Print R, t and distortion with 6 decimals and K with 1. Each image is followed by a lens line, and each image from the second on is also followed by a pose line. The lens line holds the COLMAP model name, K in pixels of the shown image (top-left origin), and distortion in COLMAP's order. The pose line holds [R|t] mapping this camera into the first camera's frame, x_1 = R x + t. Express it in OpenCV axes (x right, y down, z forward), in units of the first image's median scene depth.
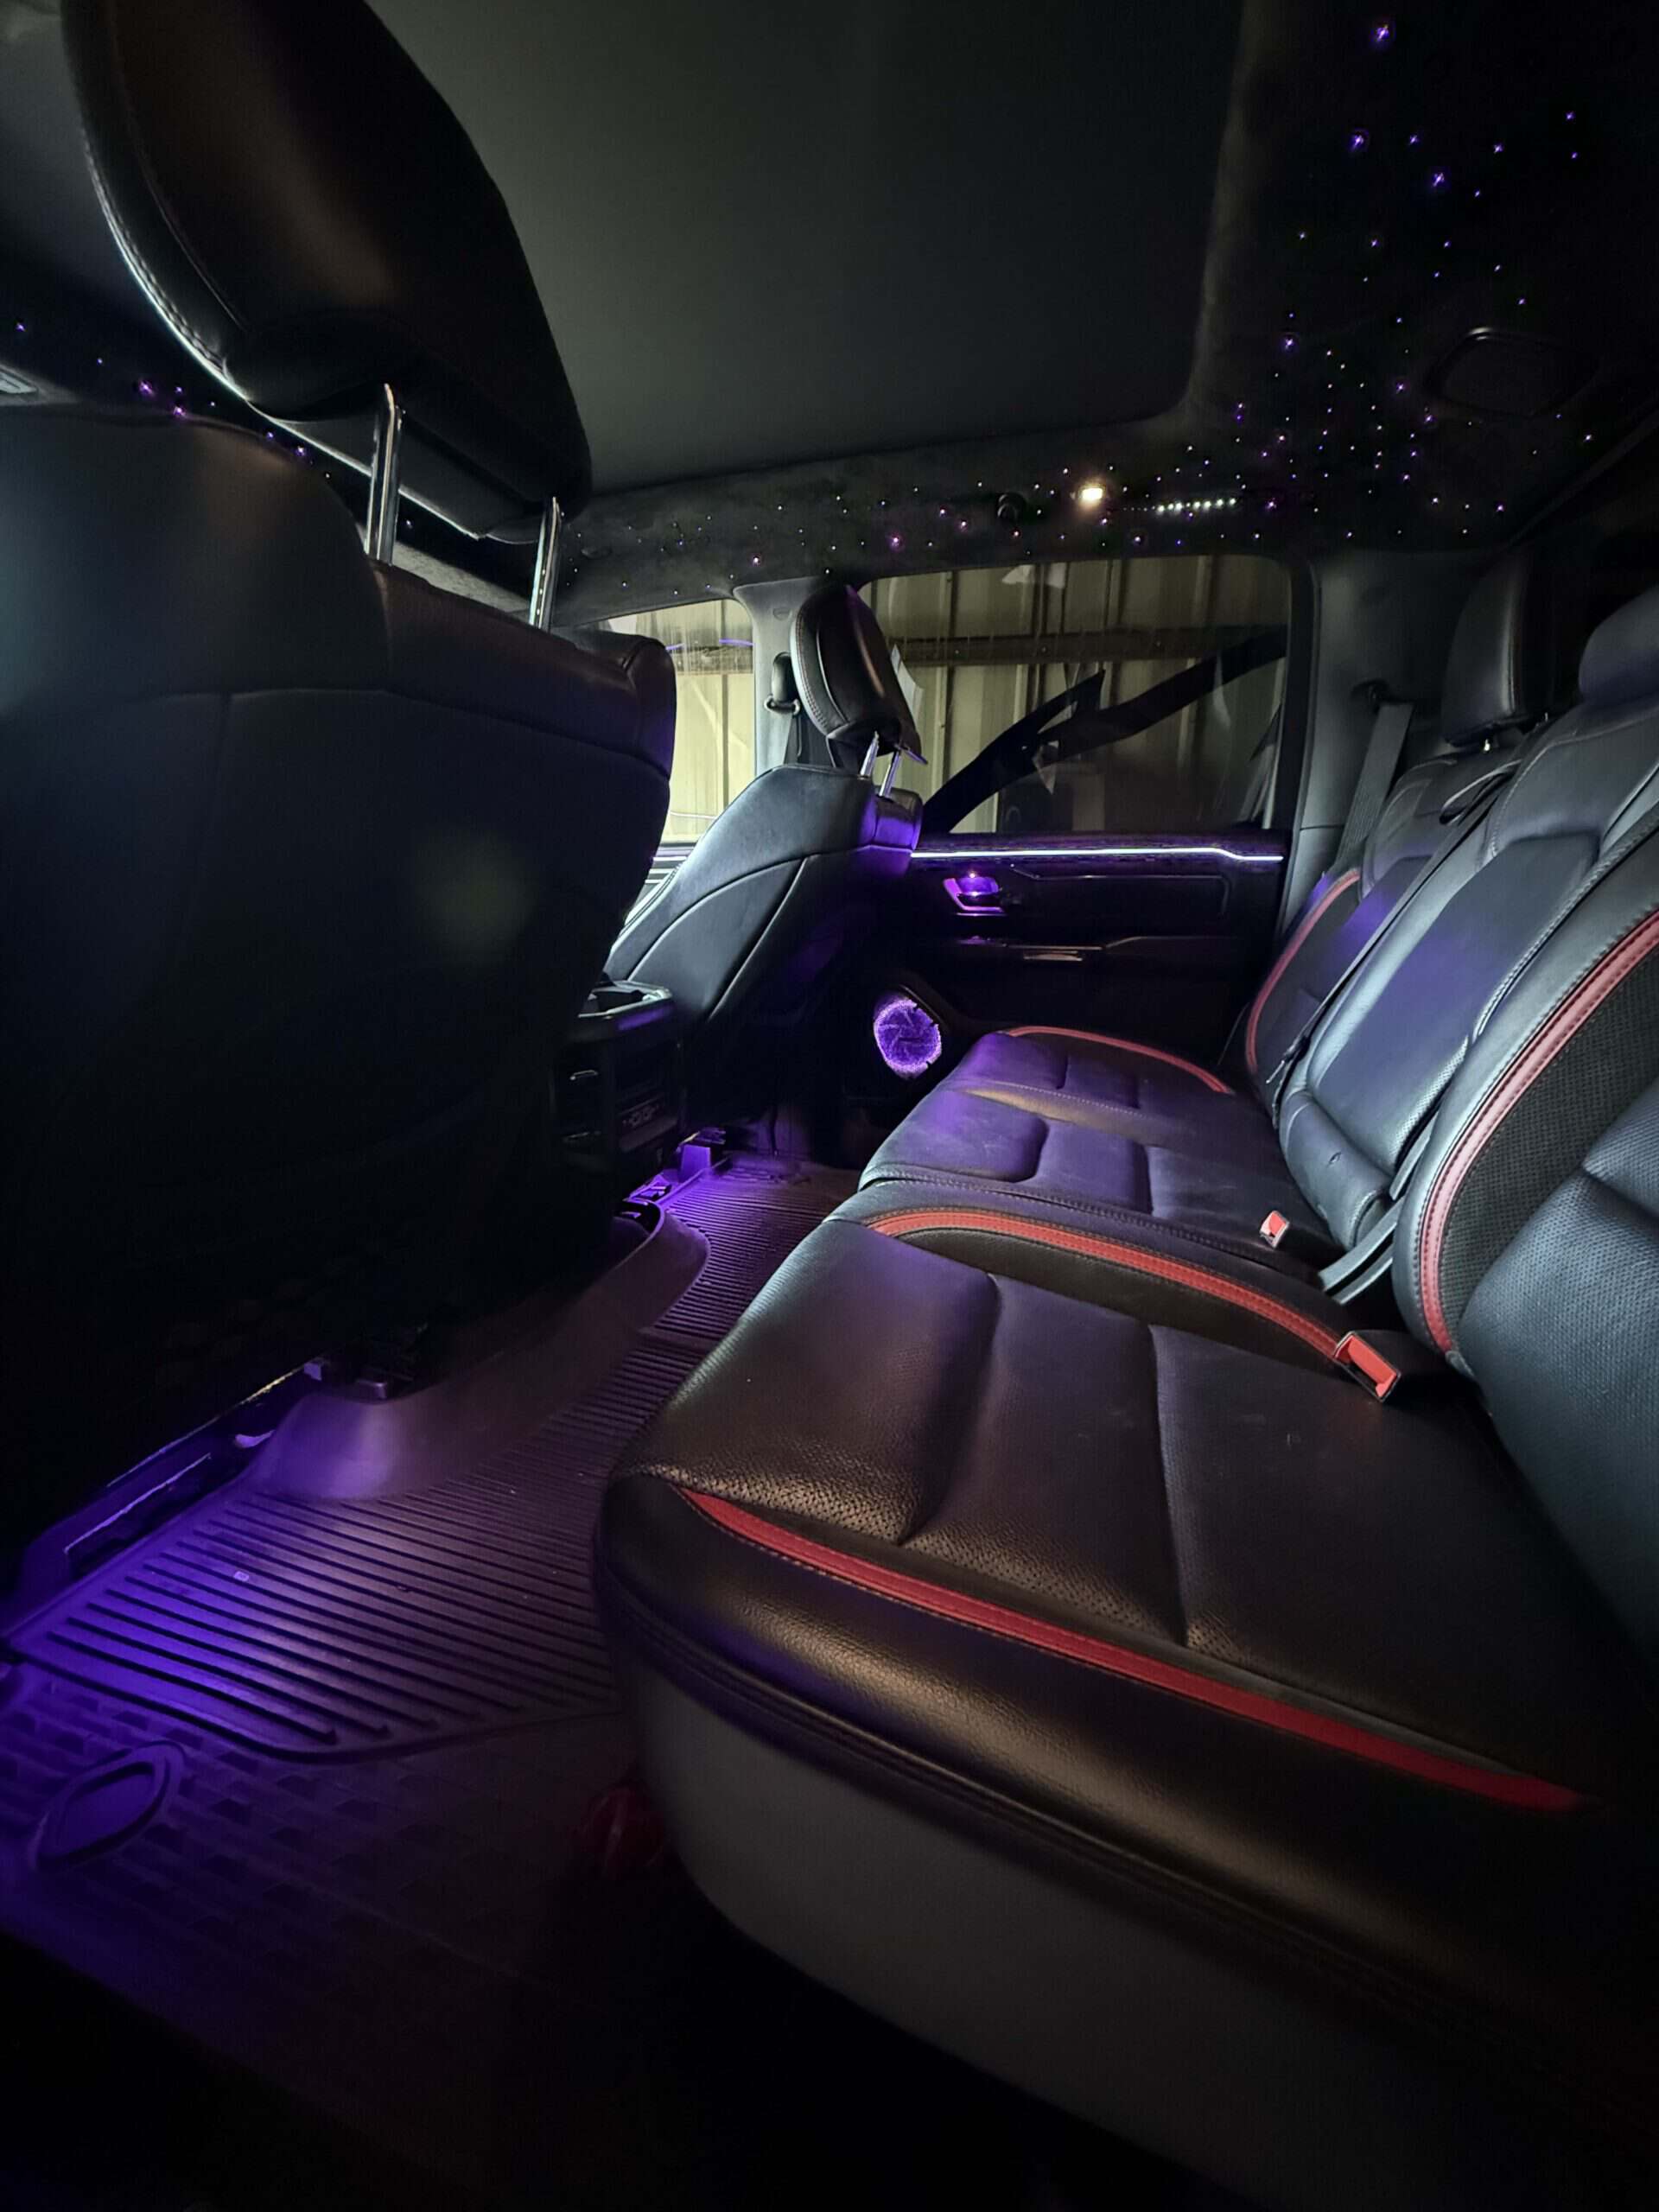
lens RADIAL K [[971.8, 0, 829.5], [0, 971.8, 1106.0], [0, 0, 1]] dist [0.000827, 0.000050]
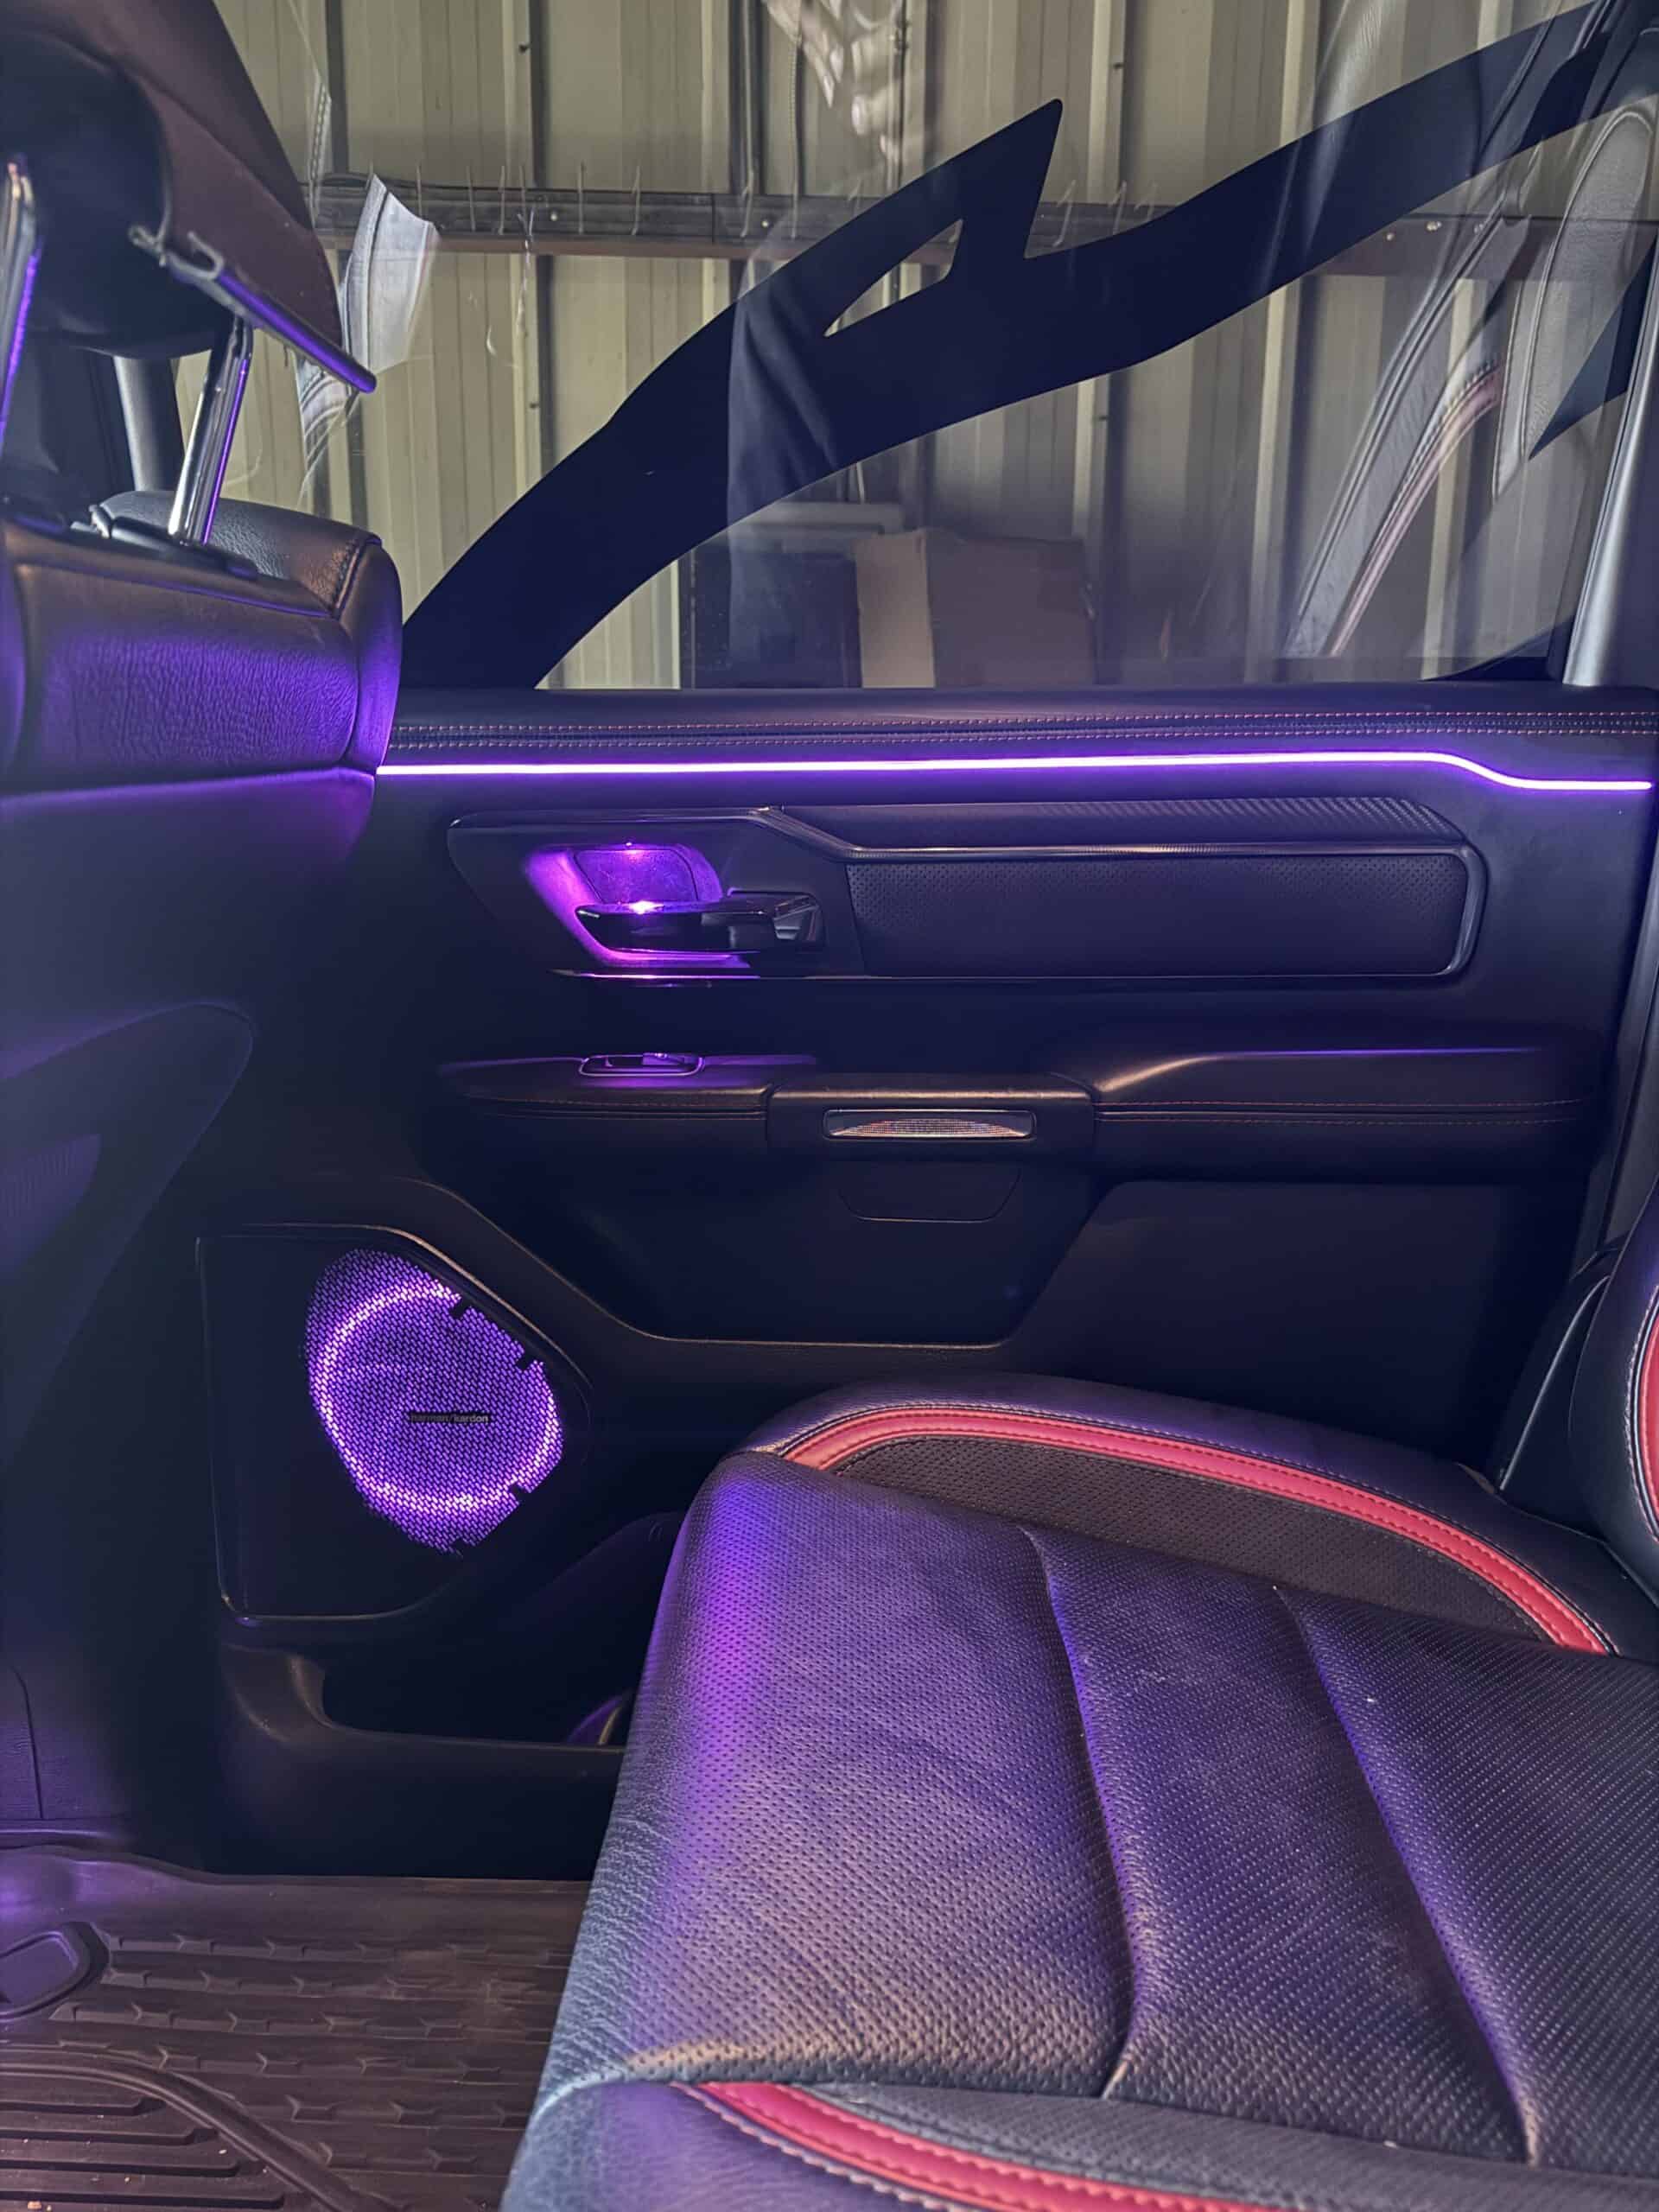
lens RADIAL K [[1547.4, 0, 829.5], [0, 1547.4, 1106.0], [0, 0, 1]] dist [0.040966, -0.001026]
pose [[0.964955, -0.063230, 0.254683, 0.081453], [0.059918, 0.997988, 0.020749, -0.162637], [-0.255482, -0.004762, 0.966802, 0.534096]]
